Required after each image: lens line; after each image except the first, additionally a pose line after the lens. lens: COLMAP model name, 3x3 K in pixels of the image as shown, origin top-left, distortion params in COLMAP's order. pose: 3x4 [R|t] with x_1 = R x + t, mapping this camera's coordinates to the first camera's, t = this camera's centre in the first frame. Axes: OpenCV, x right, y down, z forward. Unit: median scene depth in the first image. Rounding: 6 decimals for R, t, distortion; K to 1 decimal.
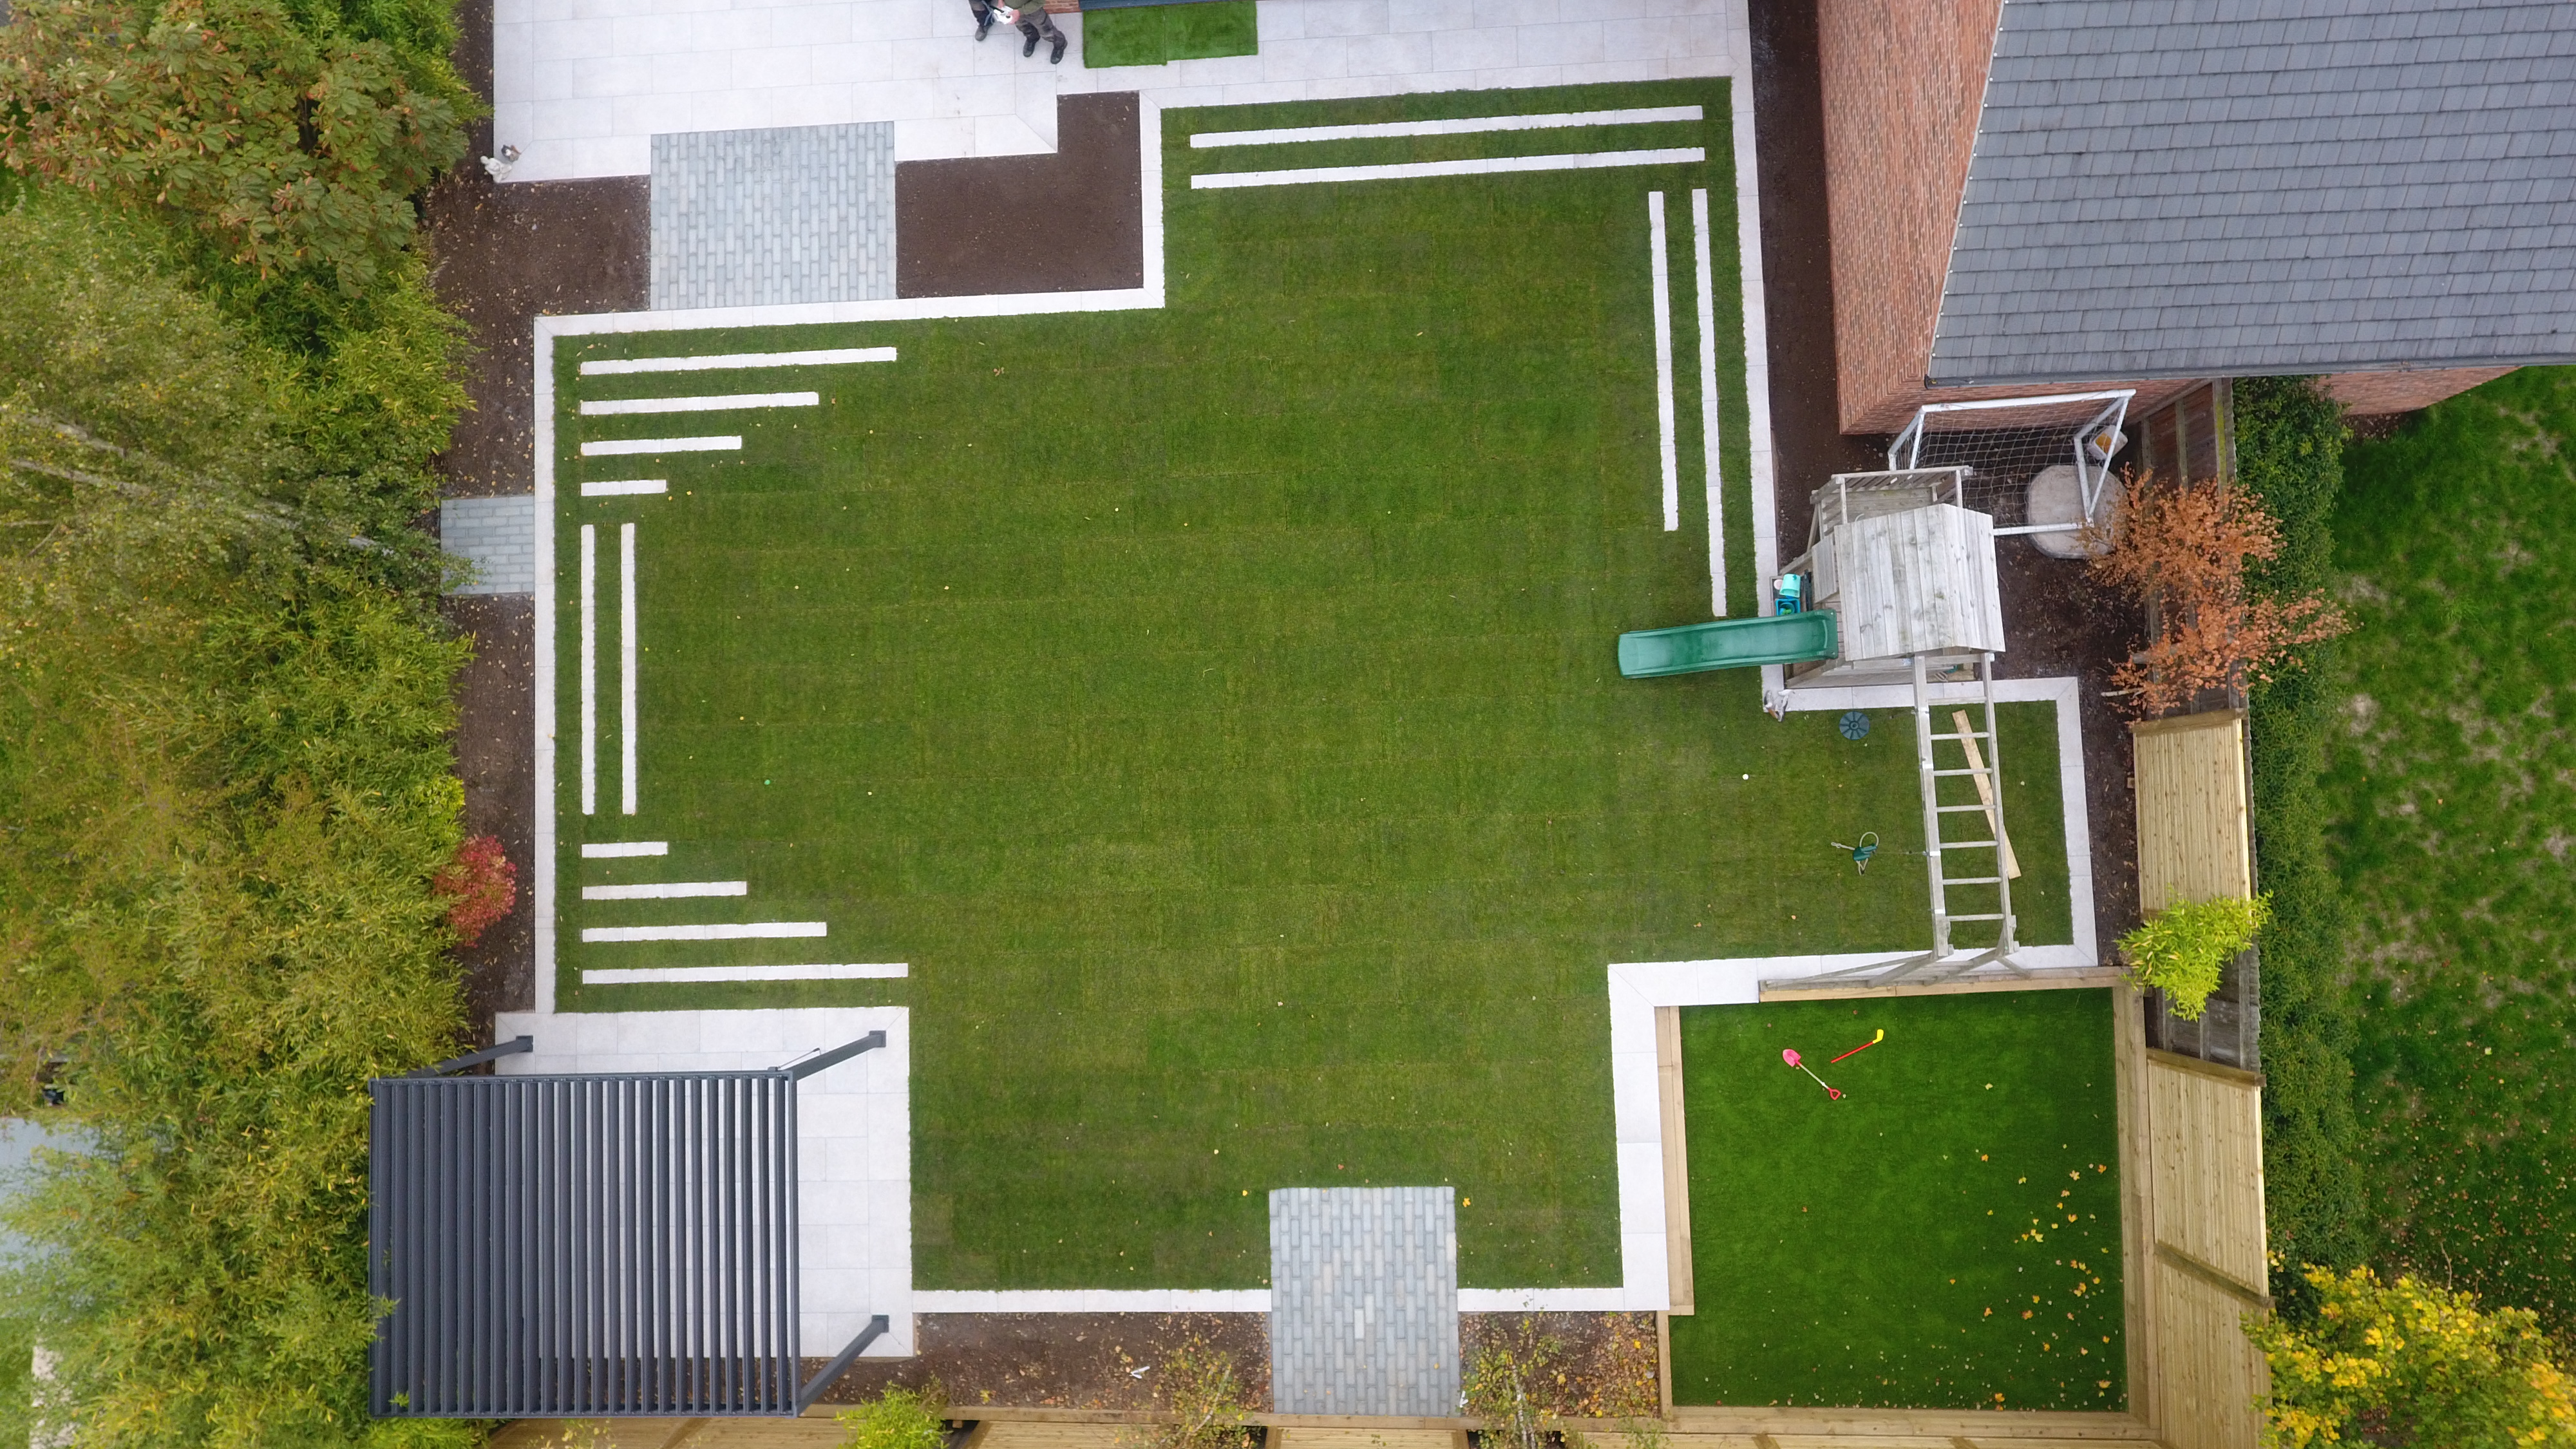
lens RADIAL K [[1502.3, 0, 1257.6], [0, 1502.3, 746.6], [0, 0, 1]] dist [-0.003925, -0.001179]
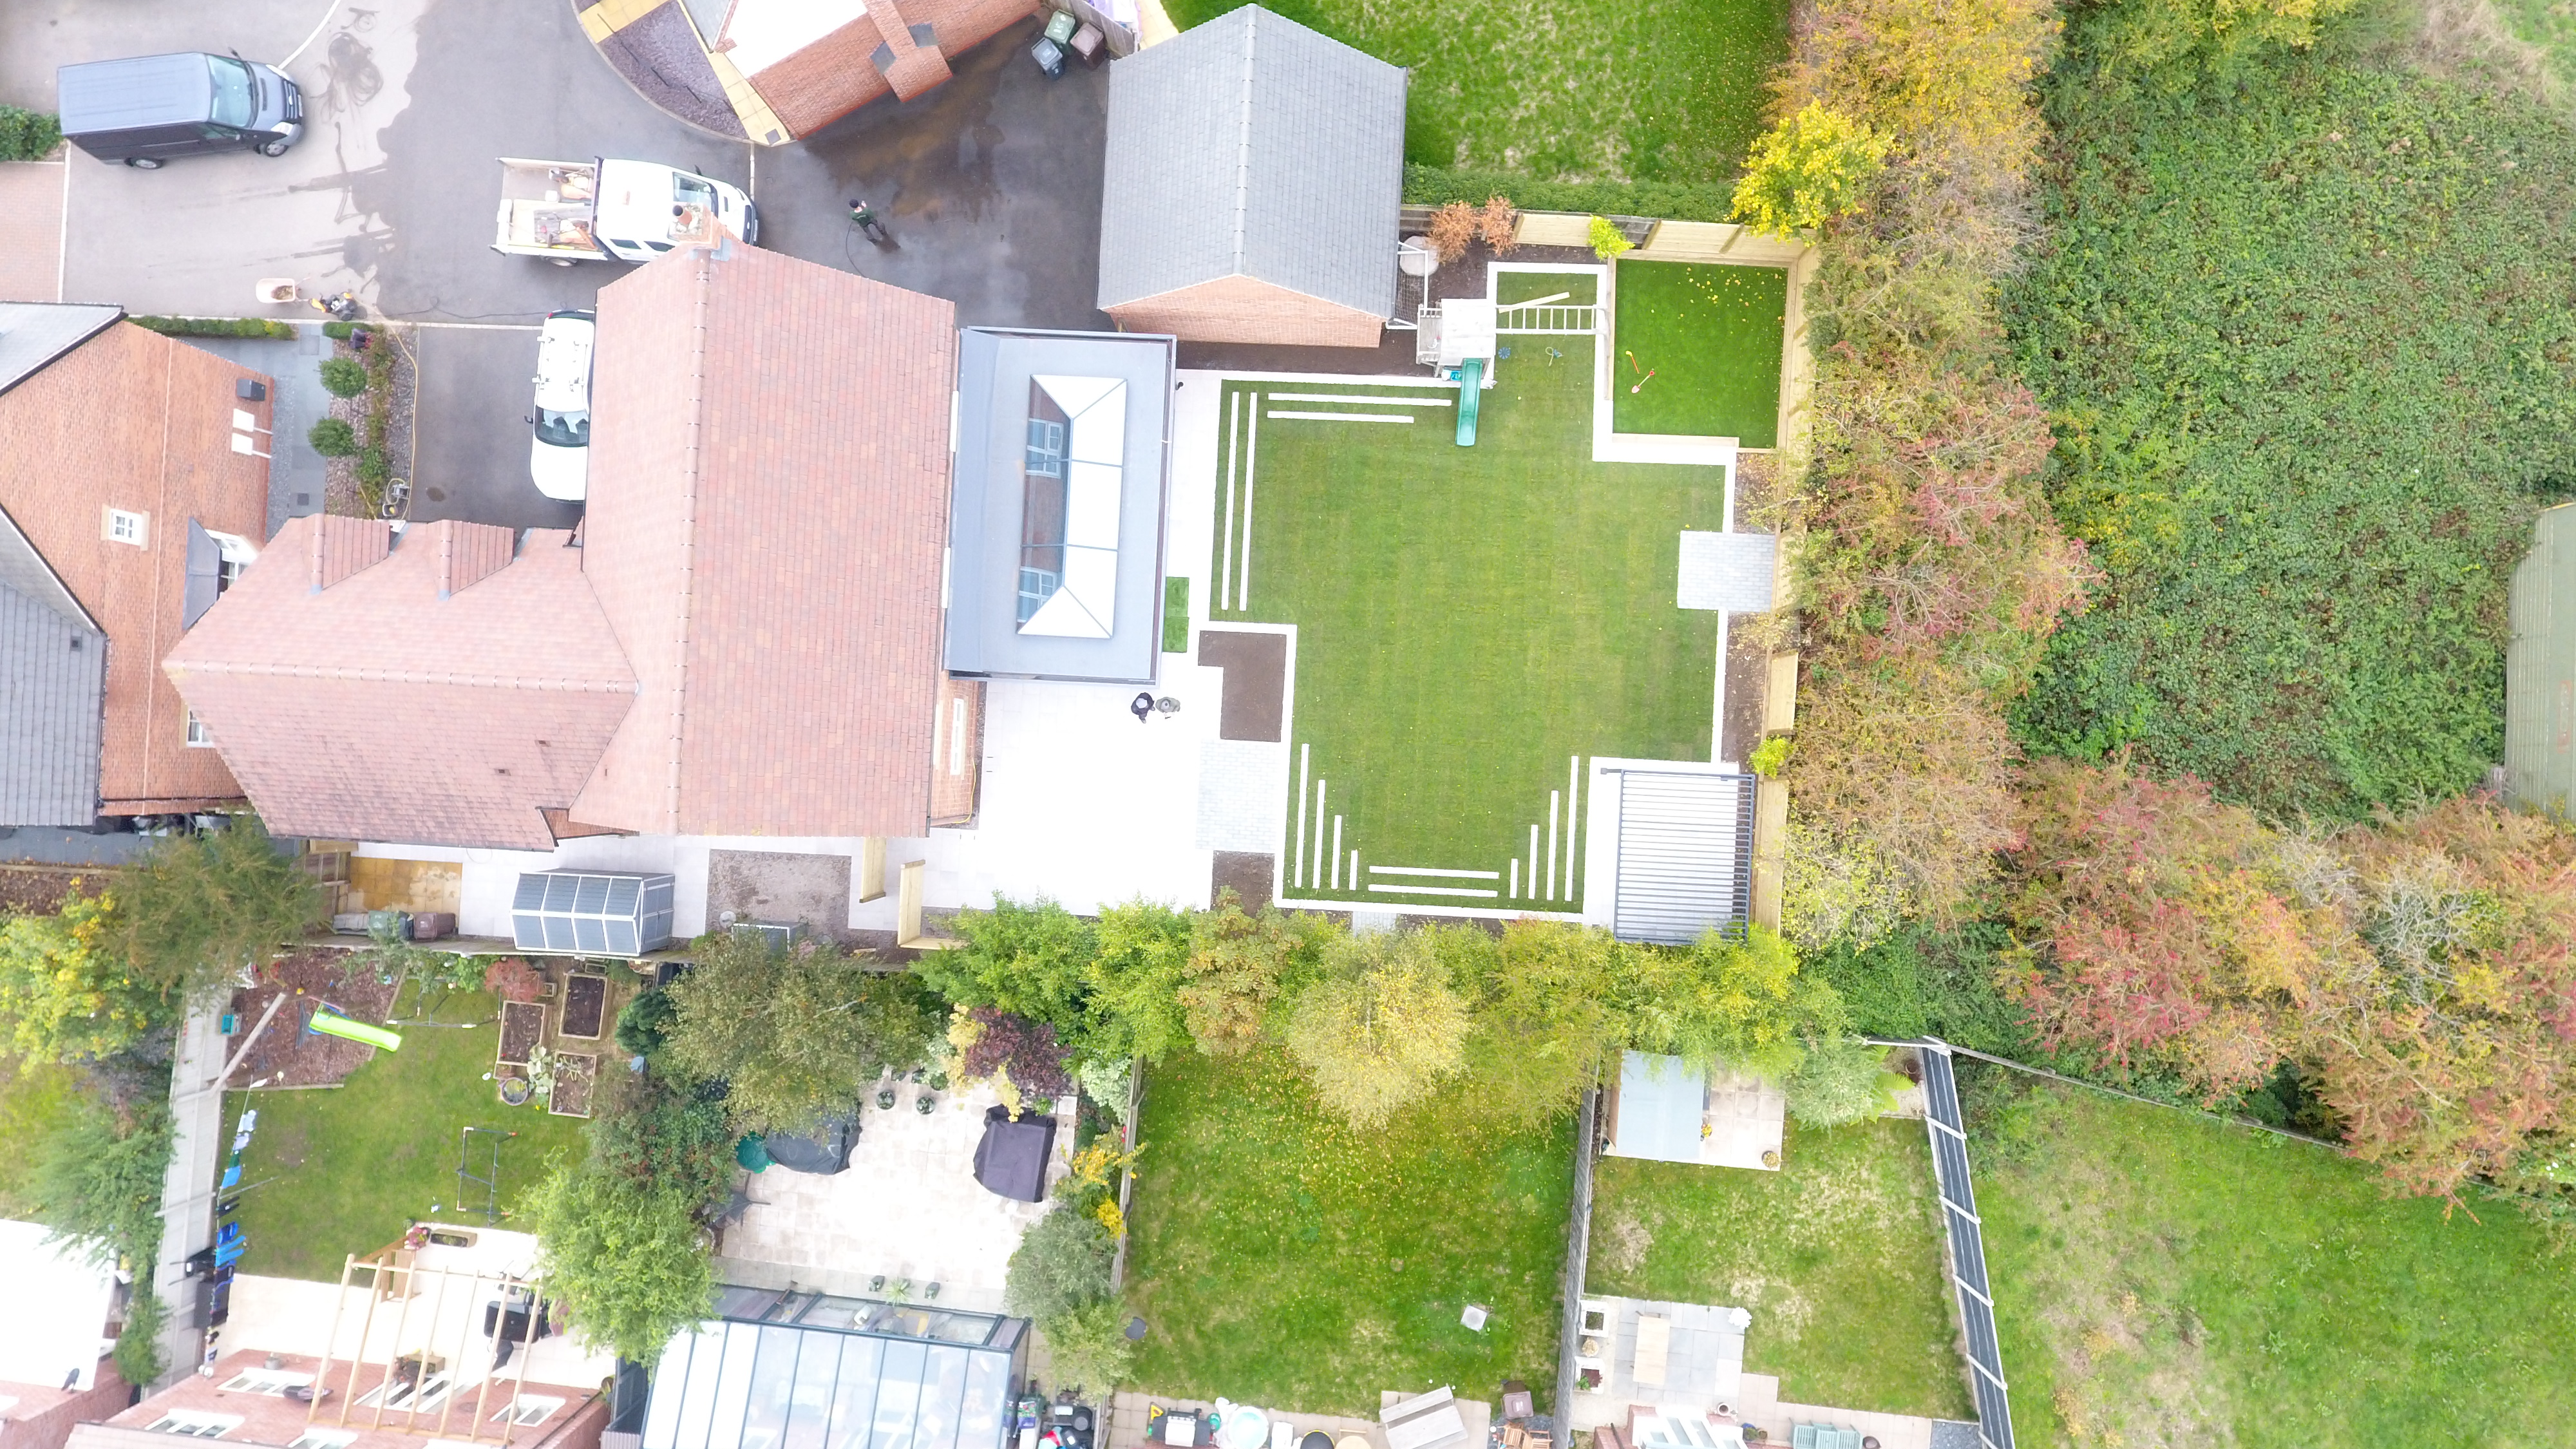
lens RADIAL K [[1502.3, 0, 1267.5], [0, 1502.3, 749.2], [0, 0, 1]] dist [-0.003925, -0.001179]
pose [[0.079555, -0.993799, 0.077676, -0.445304], [0.996571, 0.081069, 0.016528, -0.368818], [-0.022723, 0.076095, 0.996842, -1.323761]]
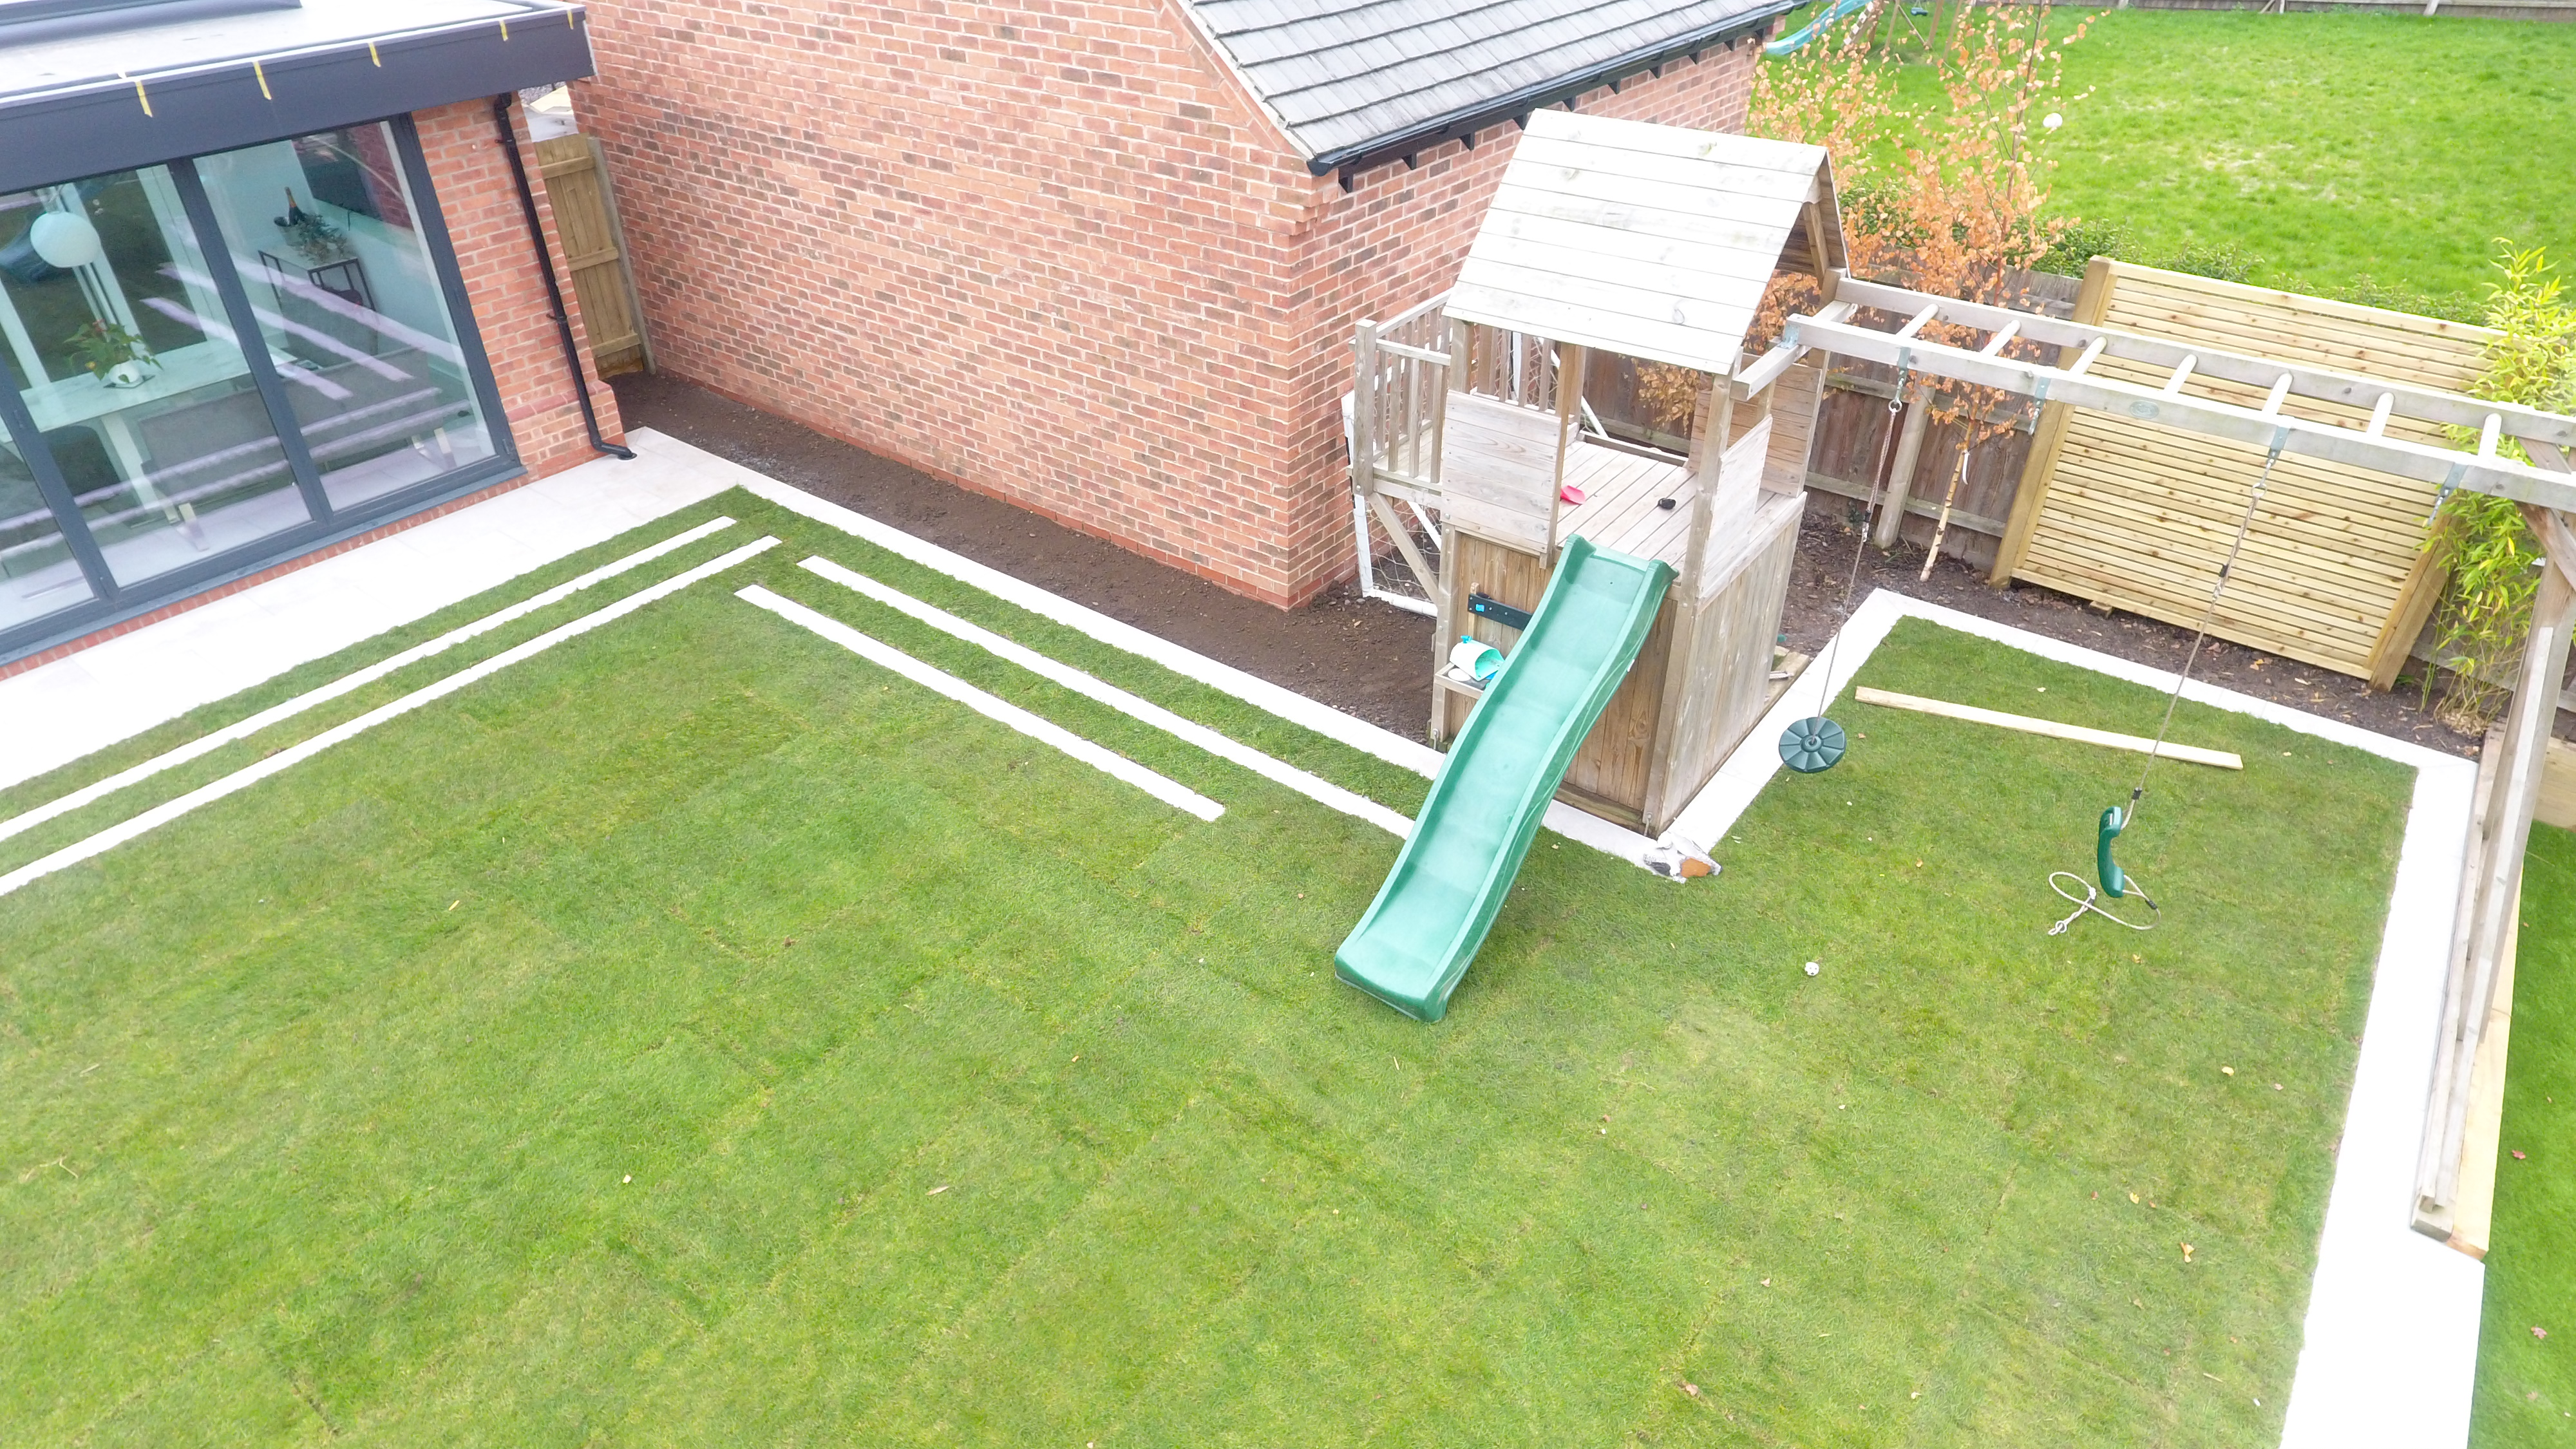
lens RADIAL K [[1502.3, 0, 1263.3], [0, 1502.3, 754.0], [0, 0, 1]] dist [-0.003925, -0.001179]
pose [[0.635233, -0.394290, 0.664089, -0.006992], [0.768026, 0.413047, -0.489416, 0.077305], [-0.081328, 0.820931, 0.565206, 0.723561]]
